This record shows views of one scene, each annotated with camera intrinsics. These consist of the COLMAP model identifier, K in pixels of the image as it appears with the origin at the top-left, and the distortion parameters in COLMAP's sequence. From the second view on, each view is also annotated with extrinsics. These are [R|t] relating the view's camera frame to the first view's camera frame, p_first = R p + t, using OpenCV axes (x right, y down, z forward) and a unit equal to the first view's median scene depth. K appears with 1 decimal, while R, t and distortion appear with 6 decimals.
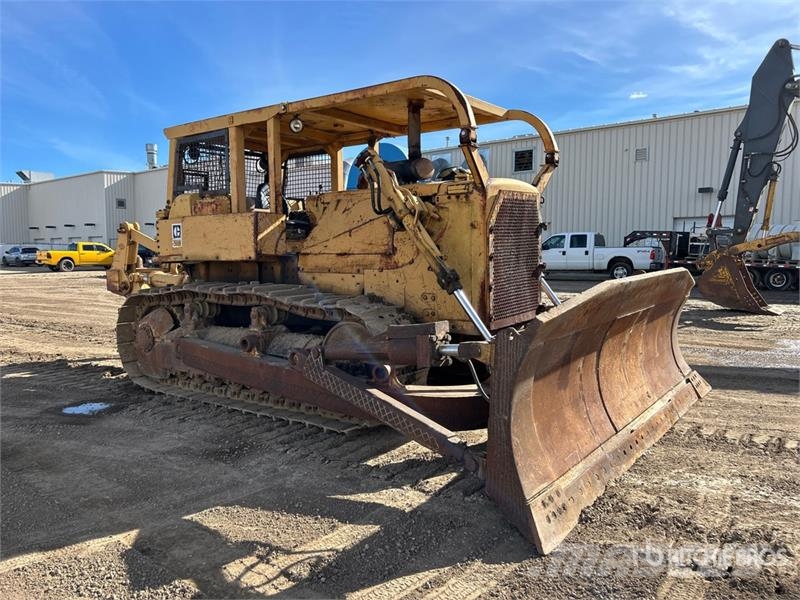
lens RADIAL K [[607.1, 0, 394.9], [0, 607.1, 306.4], [0, 0, 1]] dist [0.063295, -0.068598]
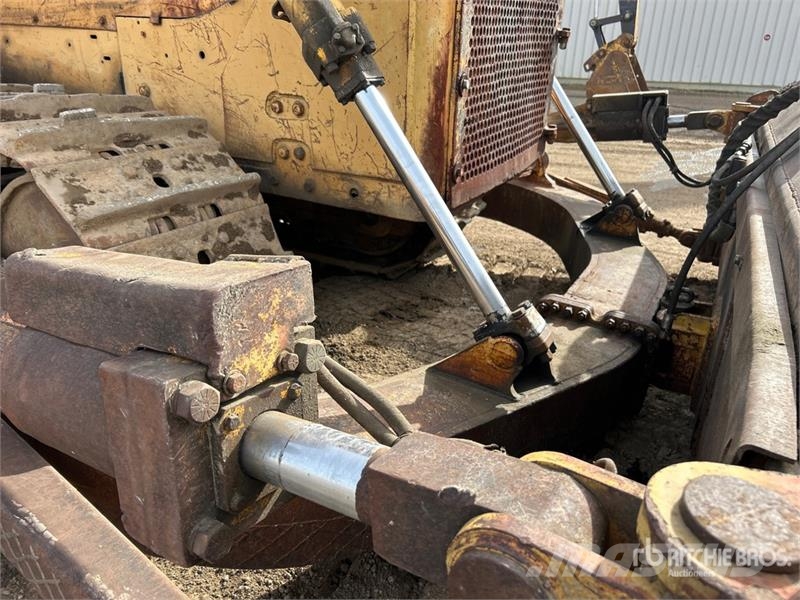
lens RADIAL K [[607.1, 0, 408.5], [0, 607.1, 300.7], [0, 0, 1]] dist [0.063295, -0.068598]
pose [[0.985257, -0.014041, 0.170505, 0.059062], [-0.037435, 0.954781, 0.294944, -0.013463], [-0.166936, -0.296978, 0.940179, 0.563717]]
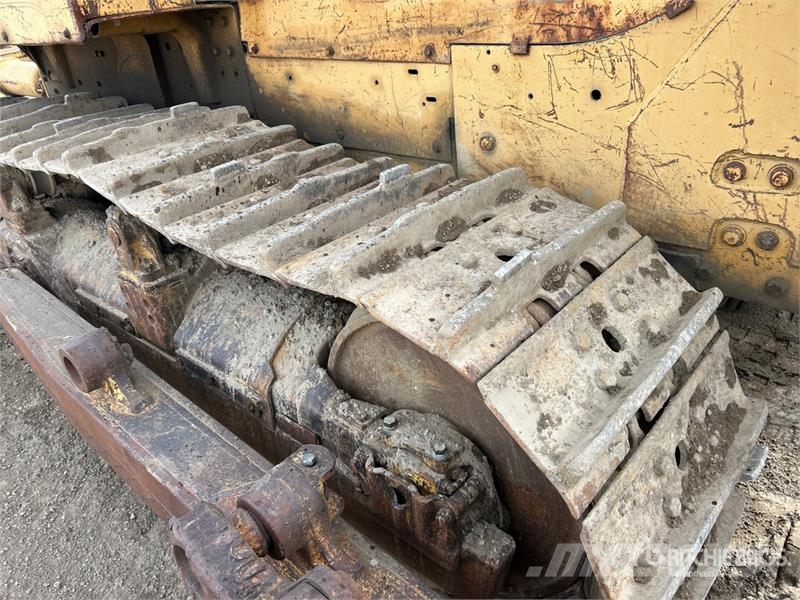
lens RADIAL K [[607.1, 0, 391.8], [0, 607.1, 298.0], [0, 0, 1]] dist [0.063295, -0.068598]
pose [[0.993305, -0.047247, -0.105416, -0.053691], [0.086002, 0.911703, 0.401749, -0.070739], [0.077127, -0.408125, 0.909662, 0.703366]]
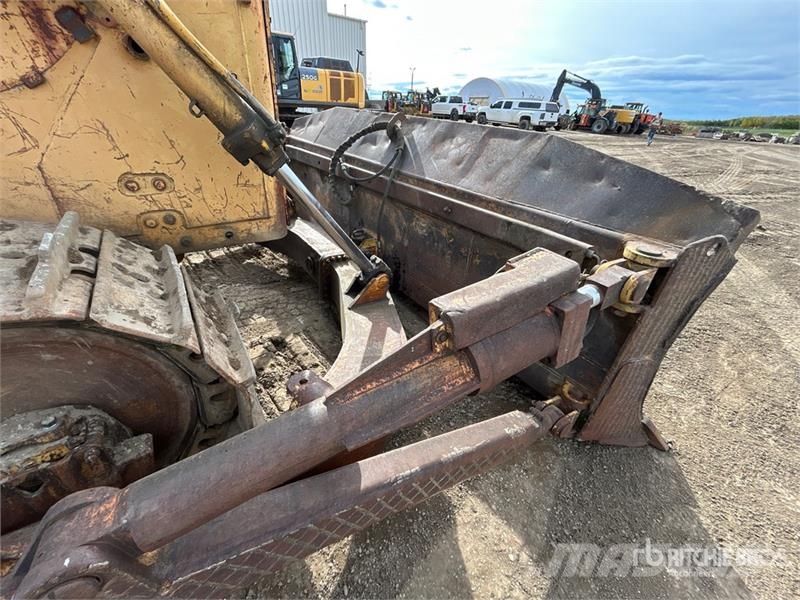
lens RADIAL K [[322.9, 0, 397.8], [0, 322.9, 299.2], [0, 0, 1]] dist [0.000750, -0.000408]
pose [[0.294423, -0.462256, 0.836441, -0.110789], [0.028651, 0.879112, 0.475753, -0.043116], [-0.955246, -0.116108, 0.272075, 0.702069]]
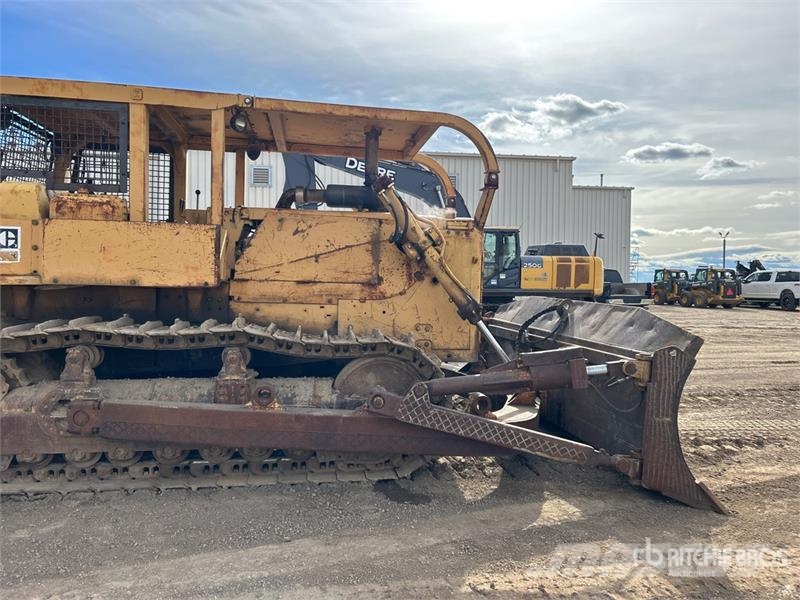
lens RADIAL K [[614.1, 0, 397.5], [0, 614.1, 307.6], [0, 0, 1]] dist [0.068686, -0.069009]
pose [[0.695674, -0.000770, 0.718357, -0.648094], [0.036416, 0.998752, -0.034195, -0.014640], [-0.717434, 0.049948, 0.694834, 0.300466]]
